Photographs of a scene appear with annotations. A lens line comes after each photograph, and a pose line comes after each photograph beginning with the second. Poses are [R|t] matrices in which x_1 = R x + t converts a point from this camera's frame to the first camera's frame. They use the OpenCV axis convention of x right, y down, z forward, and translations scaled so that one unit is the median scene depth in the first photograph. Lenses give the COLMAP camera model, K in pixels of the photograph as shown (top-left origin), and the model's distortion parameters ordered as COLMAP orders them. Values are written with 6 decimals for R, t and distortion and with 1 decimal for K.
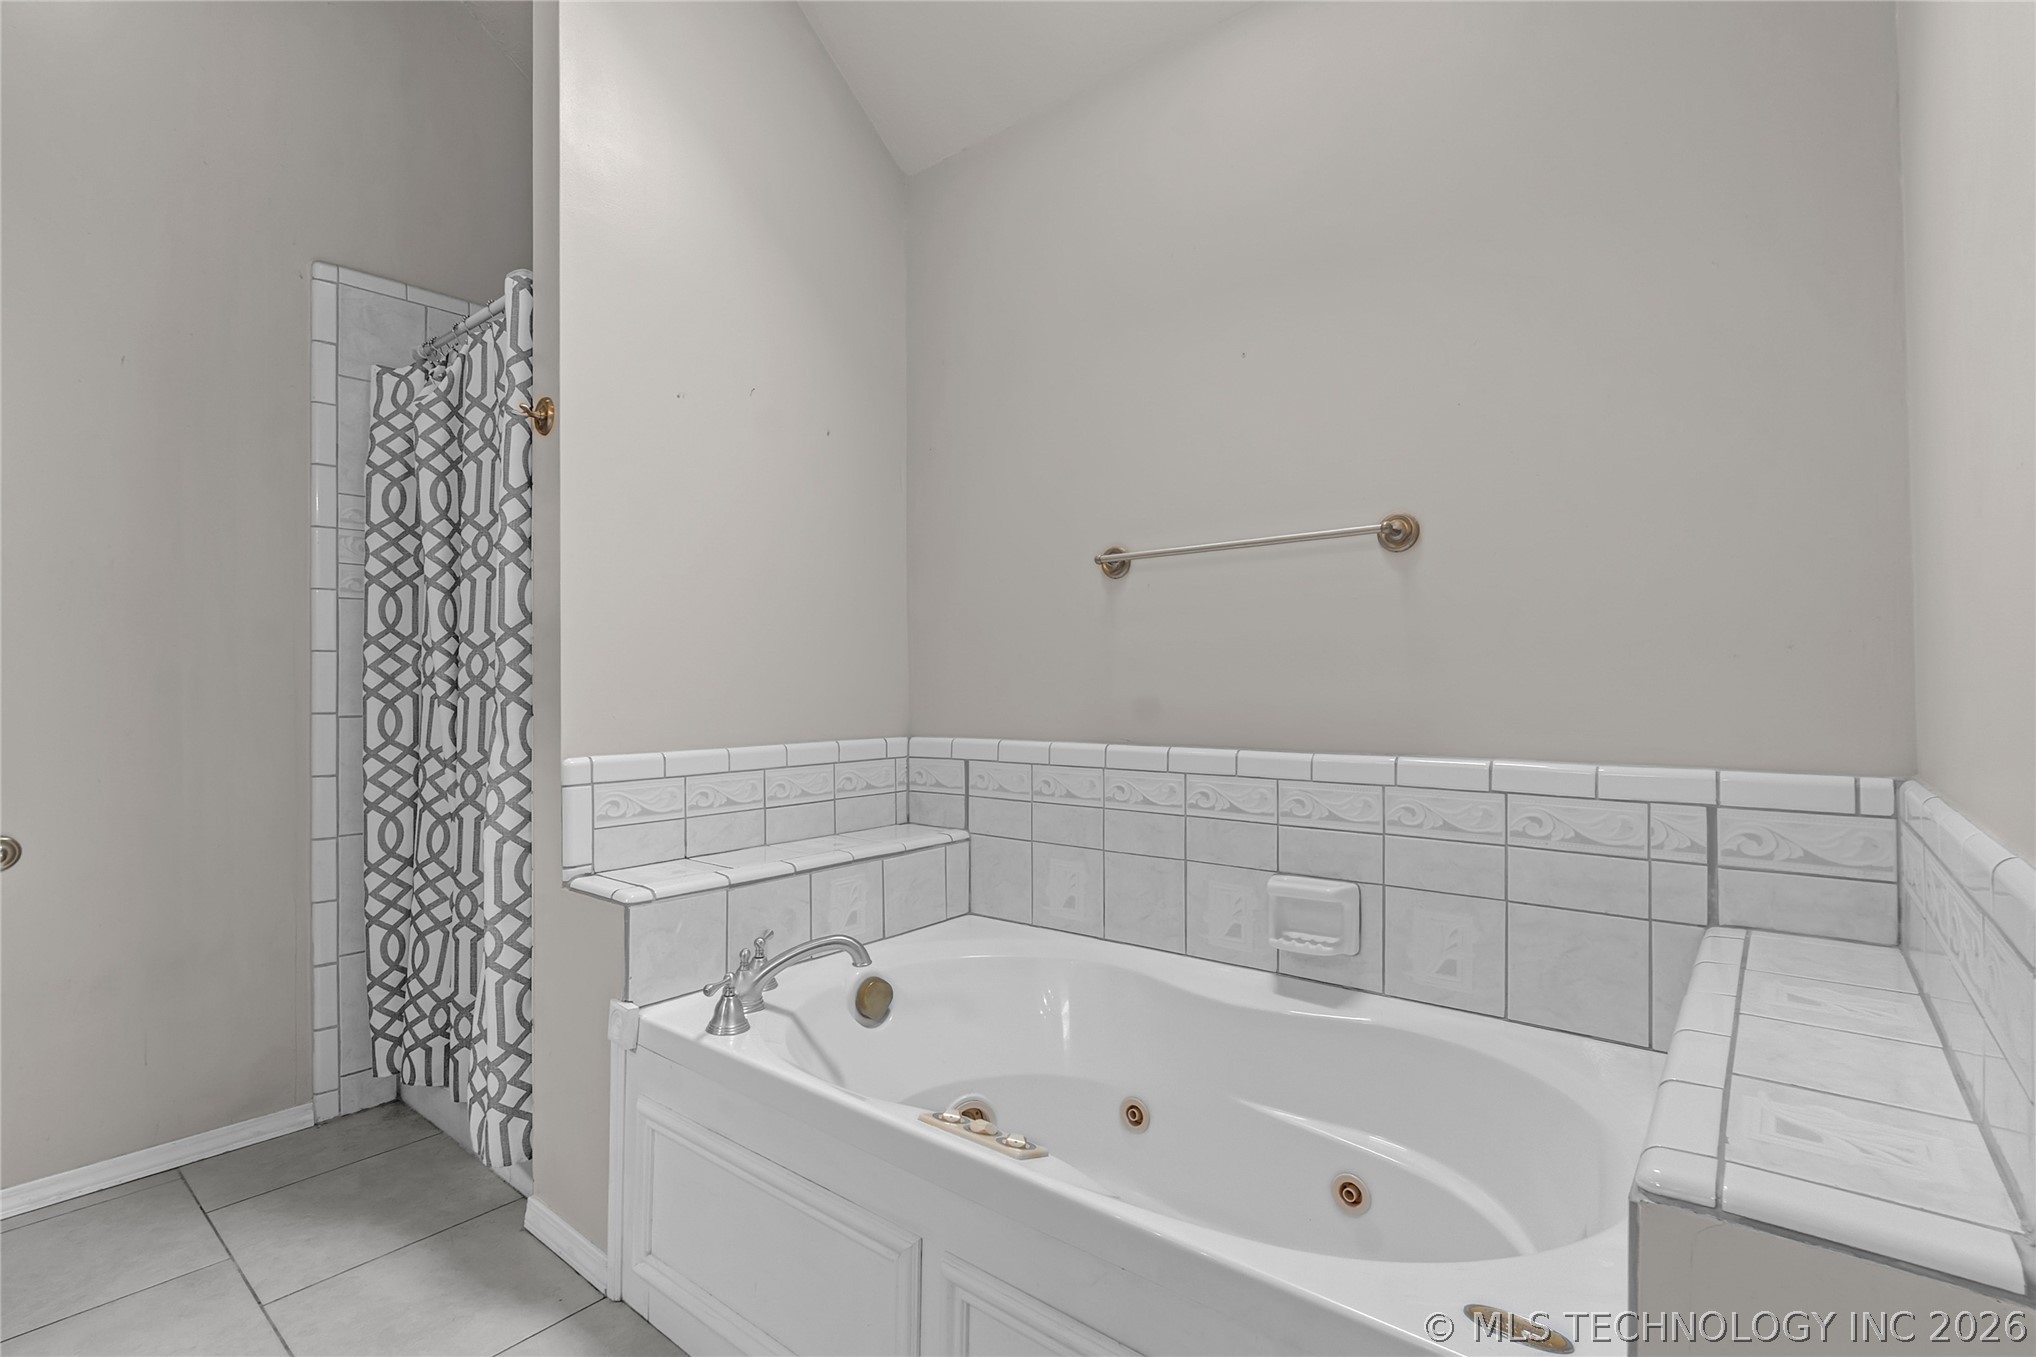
lens RADIAL K [[942.2, 0, 998.3], [0, 942.2, 678.4], [0, 0, 1]] dist [-0.011318, 0.001363]
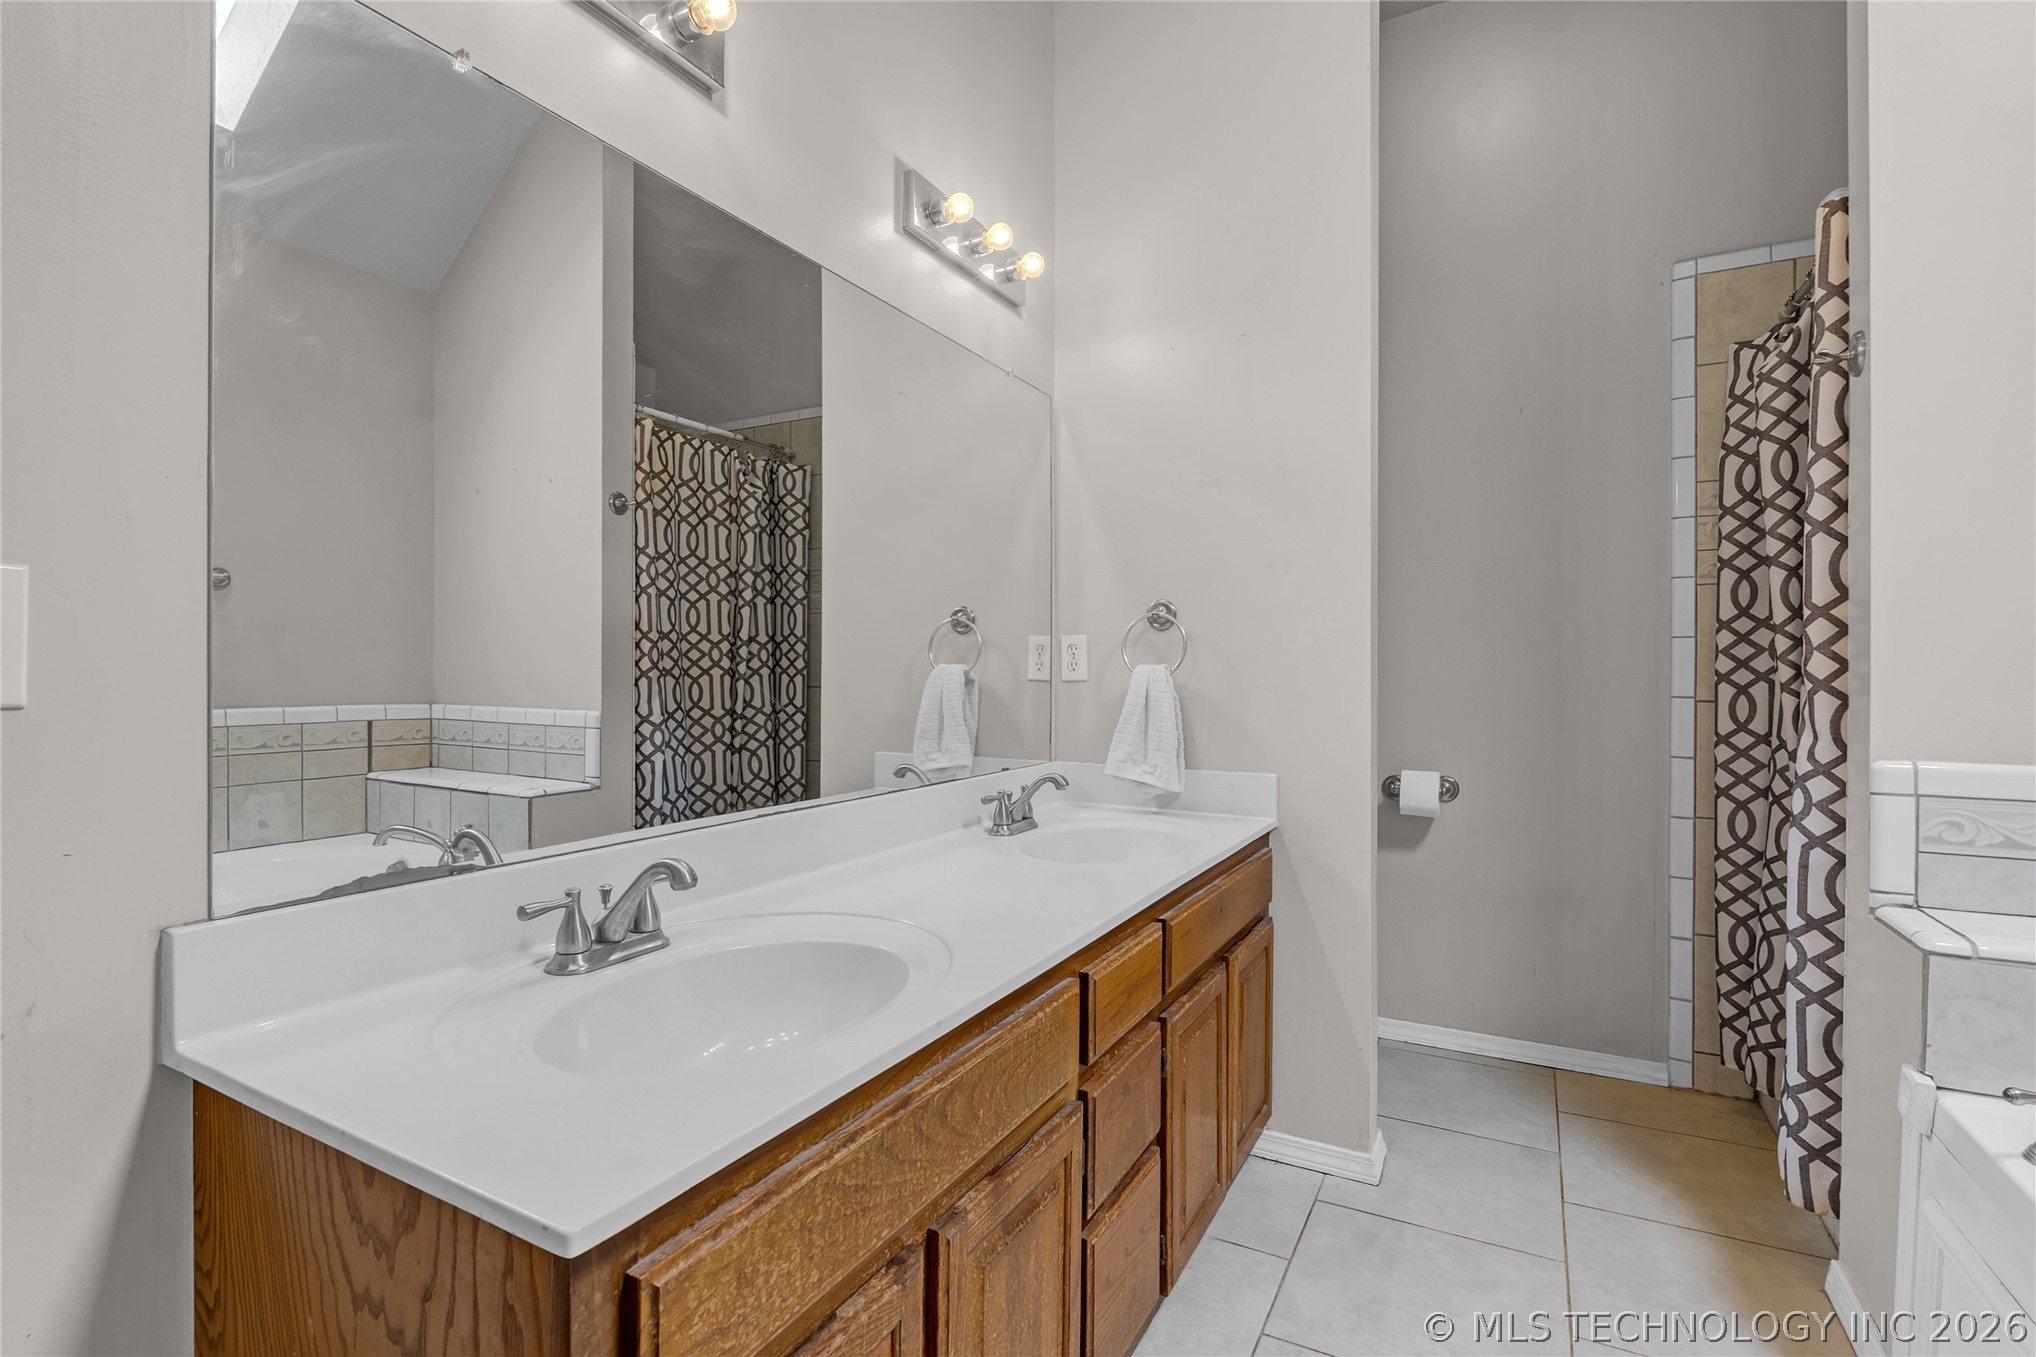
lens RADIAL K [[946.8, 0, 1017.5], [0, 946.8, 678.4], [0, 0, 1]] dist [-0.014331, 0.005015]
pose [[0.202002, 0.014798, -0.979273, 0.165909], [0.002724, 0.999873, 0.015671, -0.002124], [0.979381, -0.005833, 0.201936, 0.073181]]
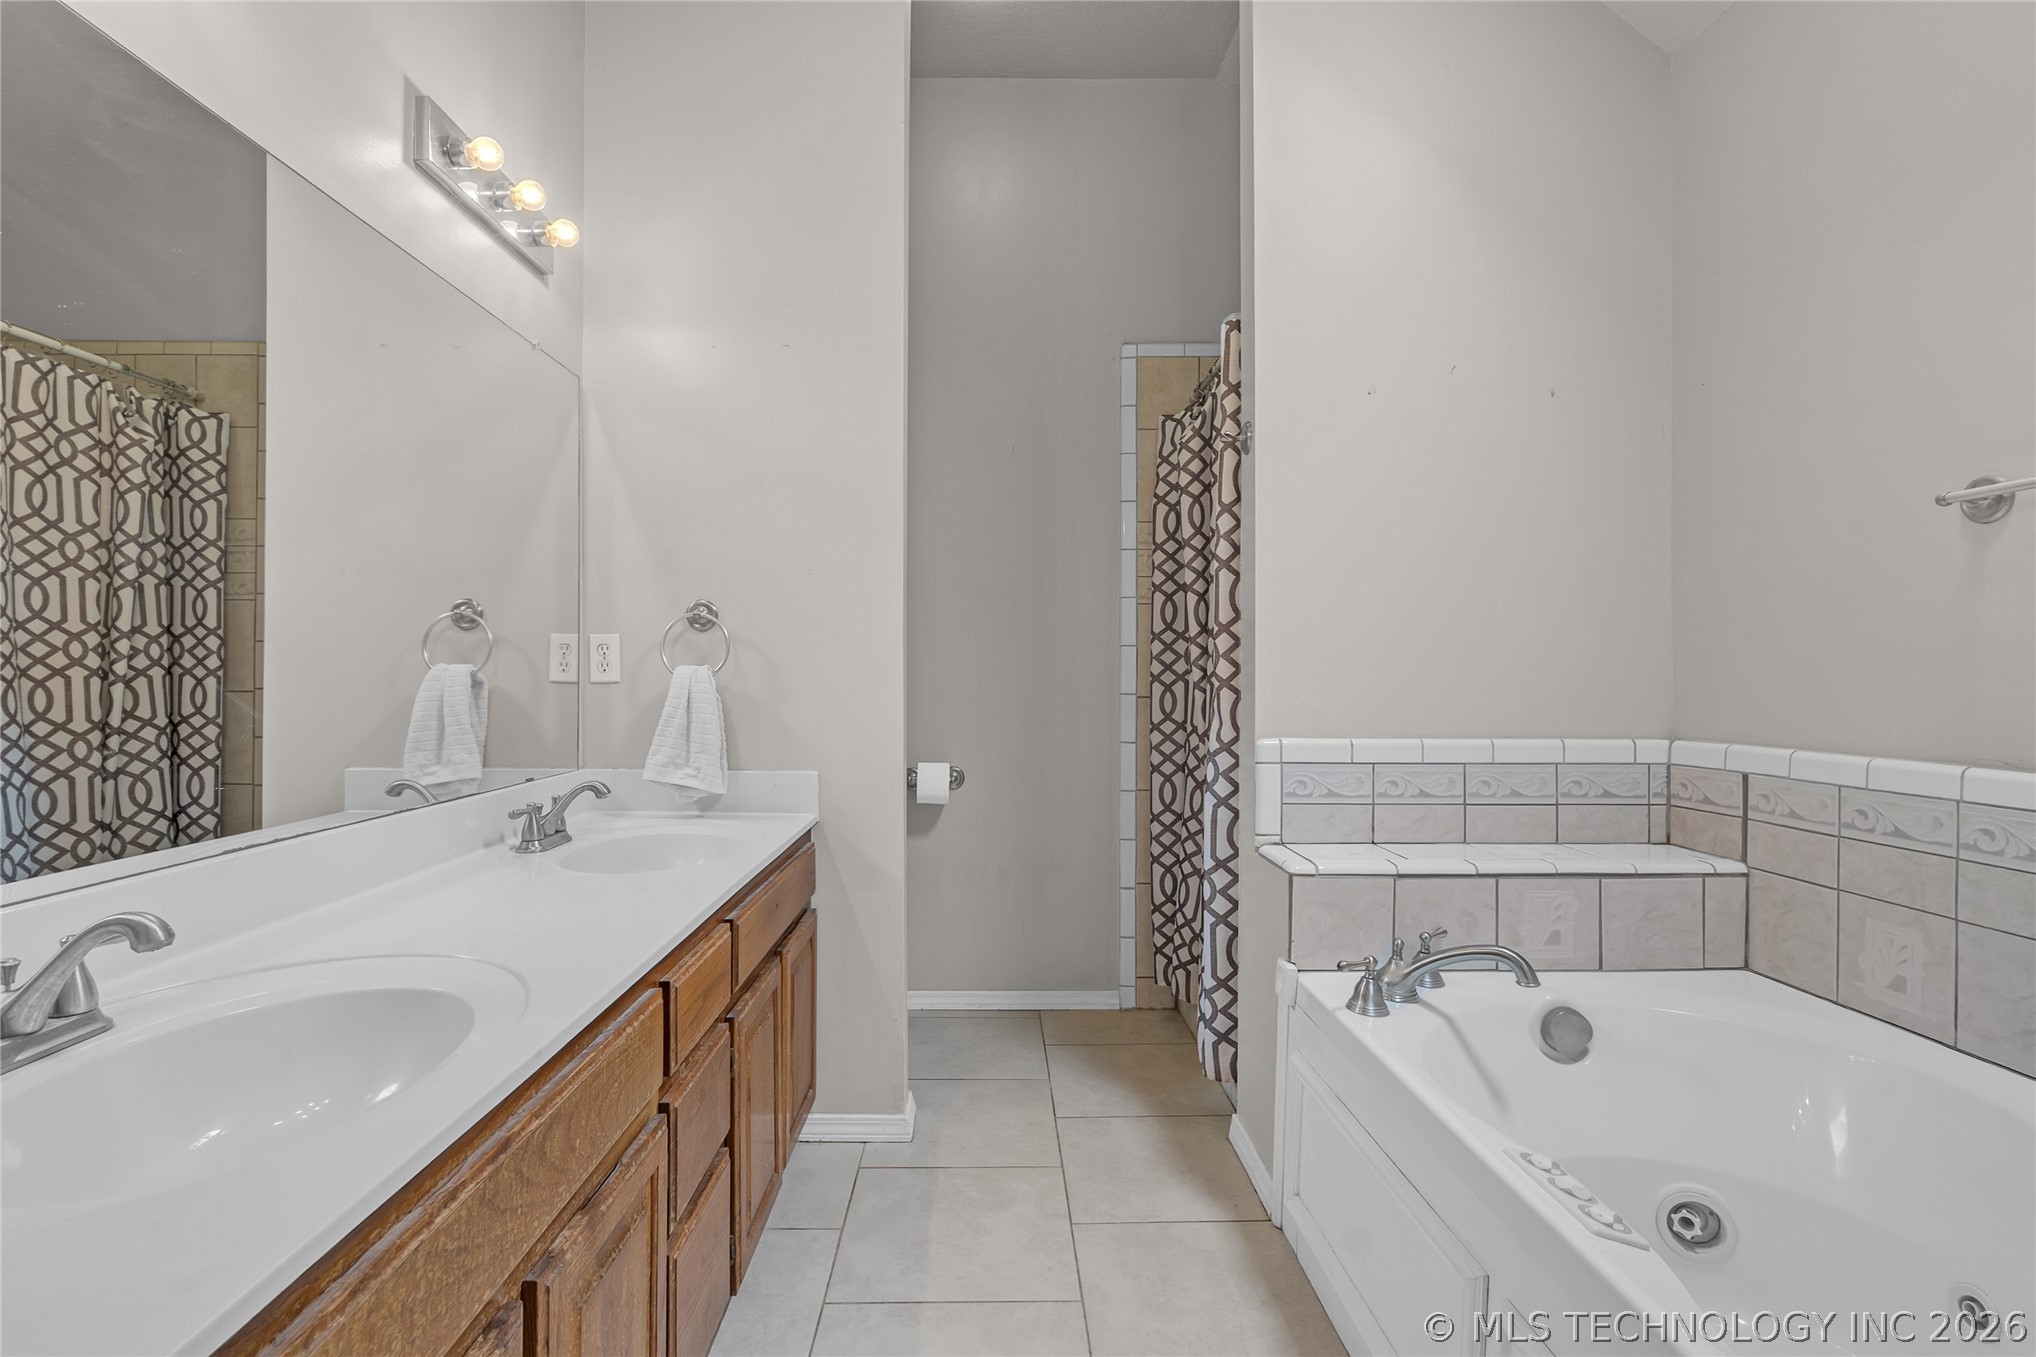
lens RADIAL K [[942.2, 0, 998.3], [0, 942.2, 678.4], [0, 0, 1]] dist [-0.011318, 0.001363]
pose [[0.650905, 0.012359, -0.759059, 0.162494], [-0.002819, 0.999900, 0.013863, -0.001770], [0.759154, -0.006884, 0.650874, 0.020737]]
